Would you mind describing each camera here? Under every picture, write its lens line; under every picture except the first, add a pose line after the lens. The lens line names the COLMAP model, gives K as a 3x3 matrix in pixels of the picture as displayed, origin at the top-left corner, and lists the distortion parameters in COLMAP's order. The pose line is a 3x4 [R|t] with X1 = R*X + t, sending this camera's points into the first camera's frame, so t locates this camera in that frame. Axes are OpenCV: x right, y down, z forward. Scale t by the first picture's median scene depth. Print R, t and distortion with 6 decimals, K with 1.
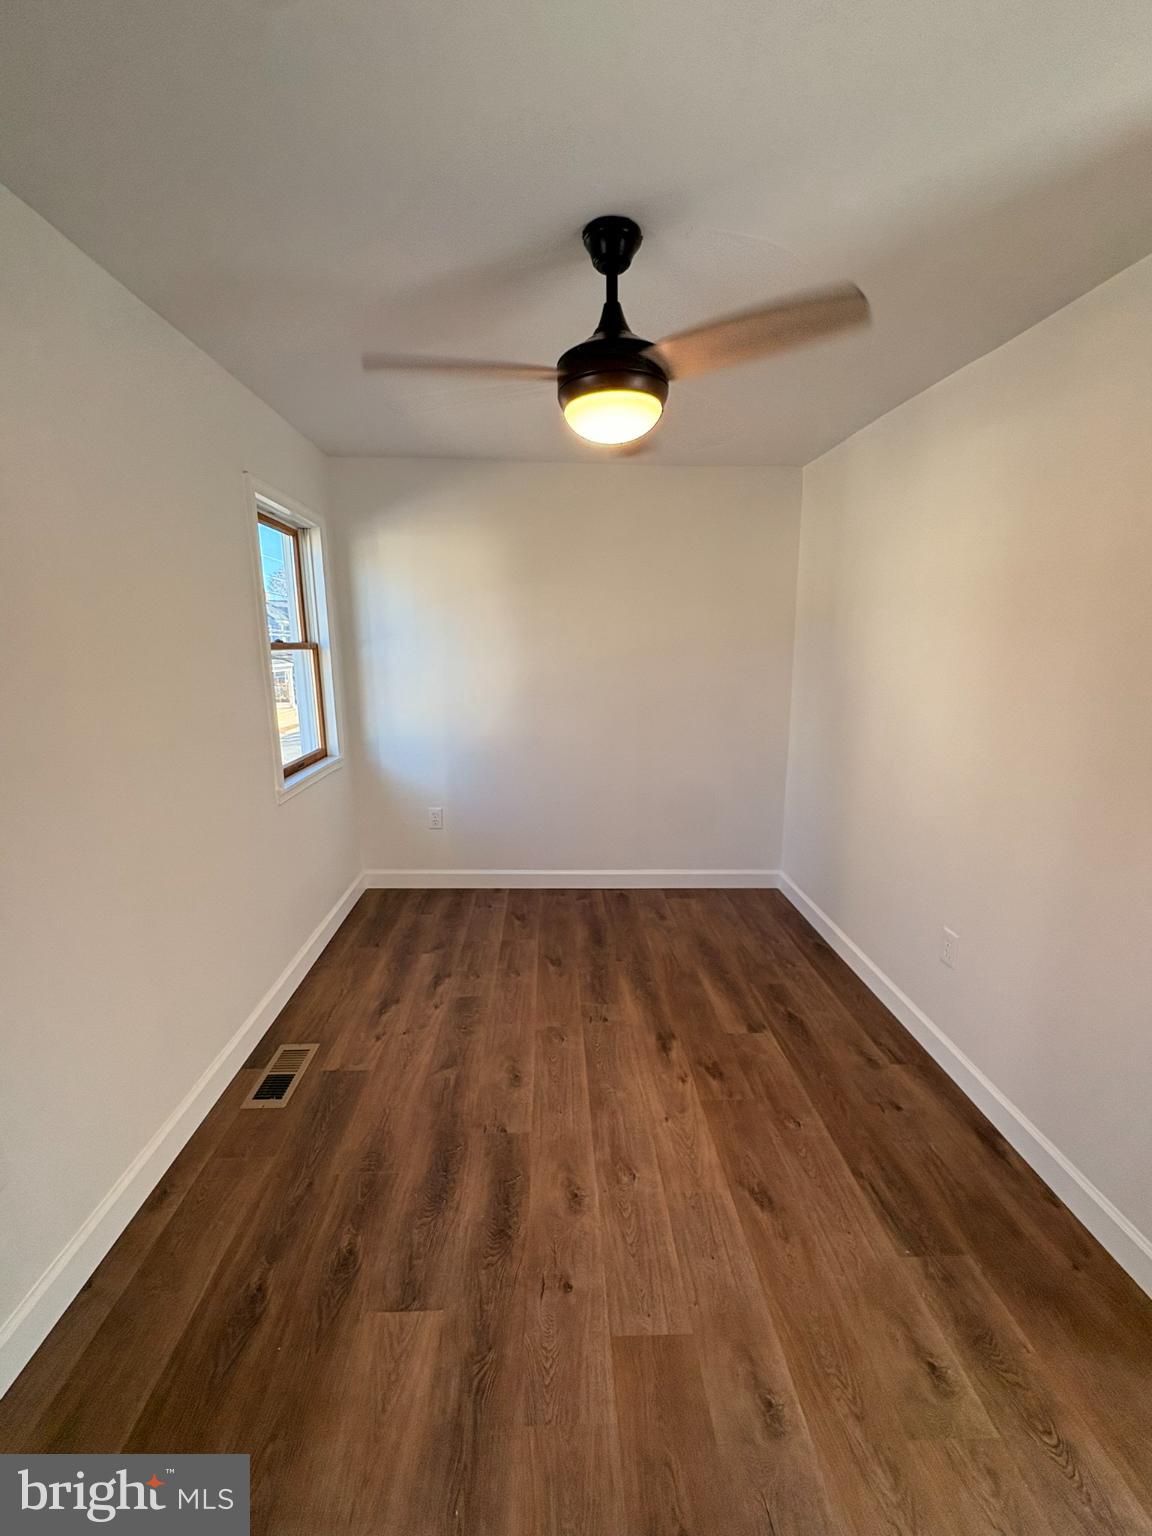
lens RADIAL K [[617.0, 0, 578.5], [0, 617.0, 766.9], [0, 0, 1]] dist [0.003990, 0.000793]
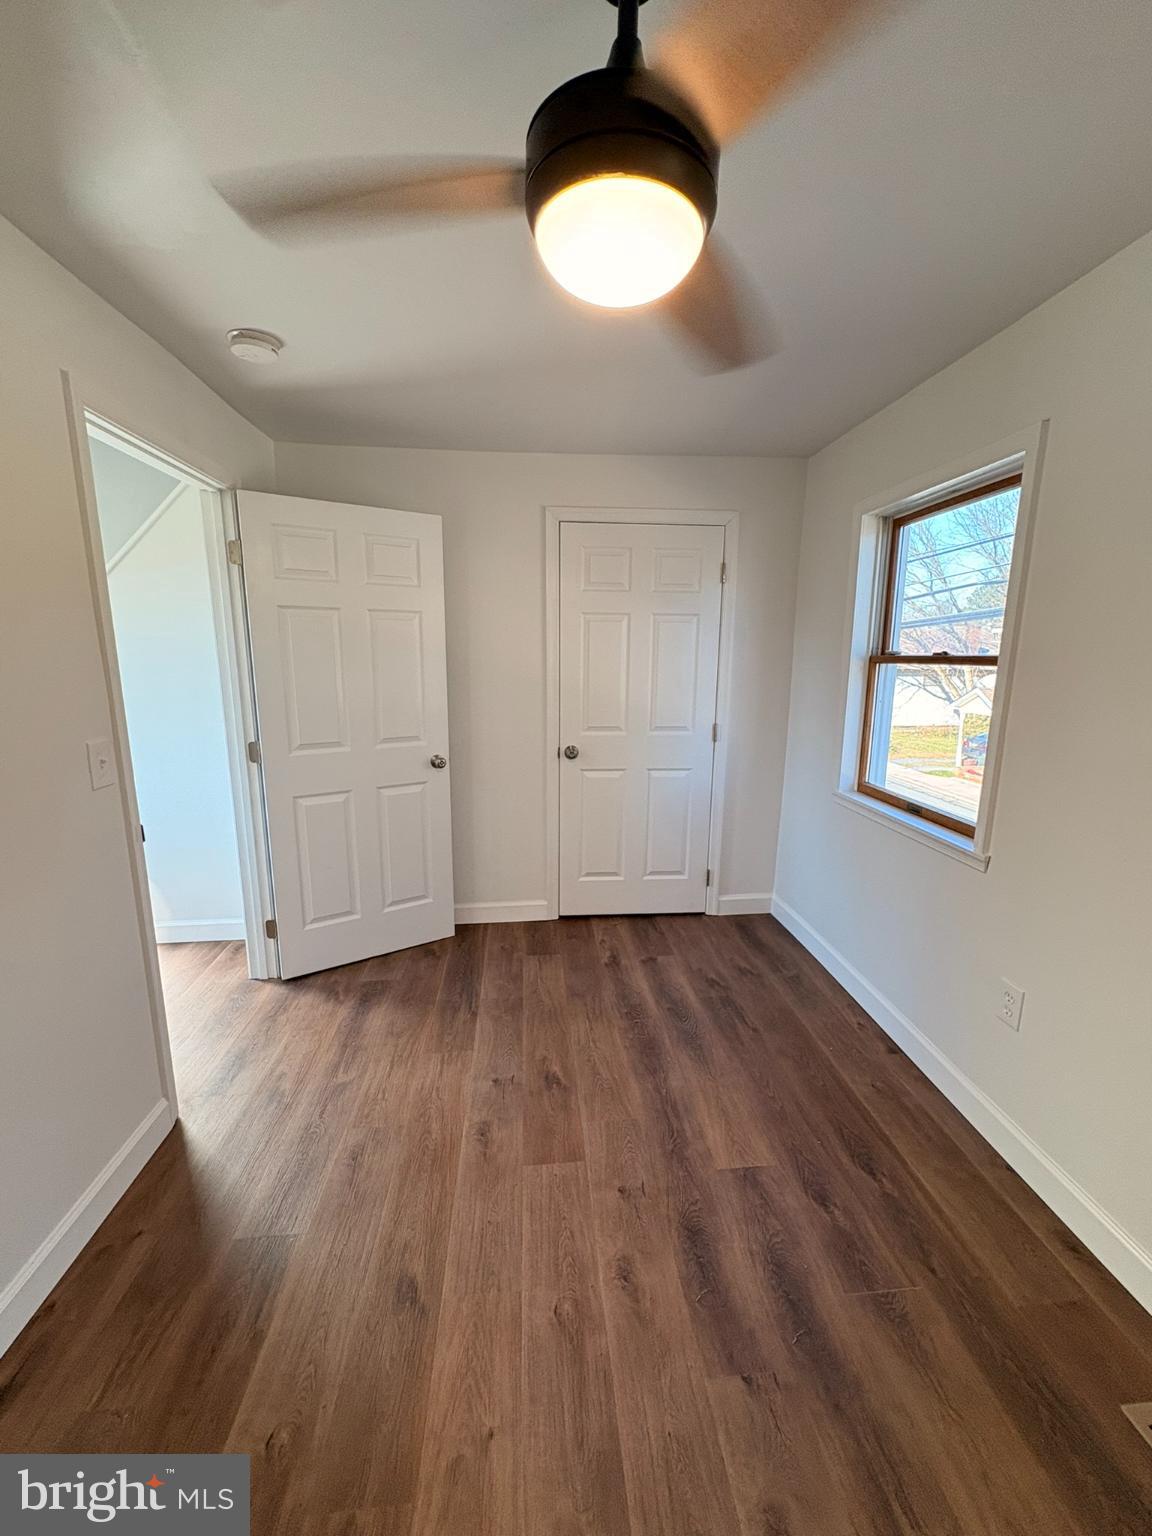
lens RADIAL K [[617.0, 0, 579.5], [0, 617.0, 768.1], [0, 0, 1]] dist [0.003990, 0.000793]
pose [[-0.999133, -0.009129, -0.040614, 0.104930], [-0.023900, 0.924626, 0.380125, -0.305583], [0.034082, 0.380767, -0.924043, 1.577057]]
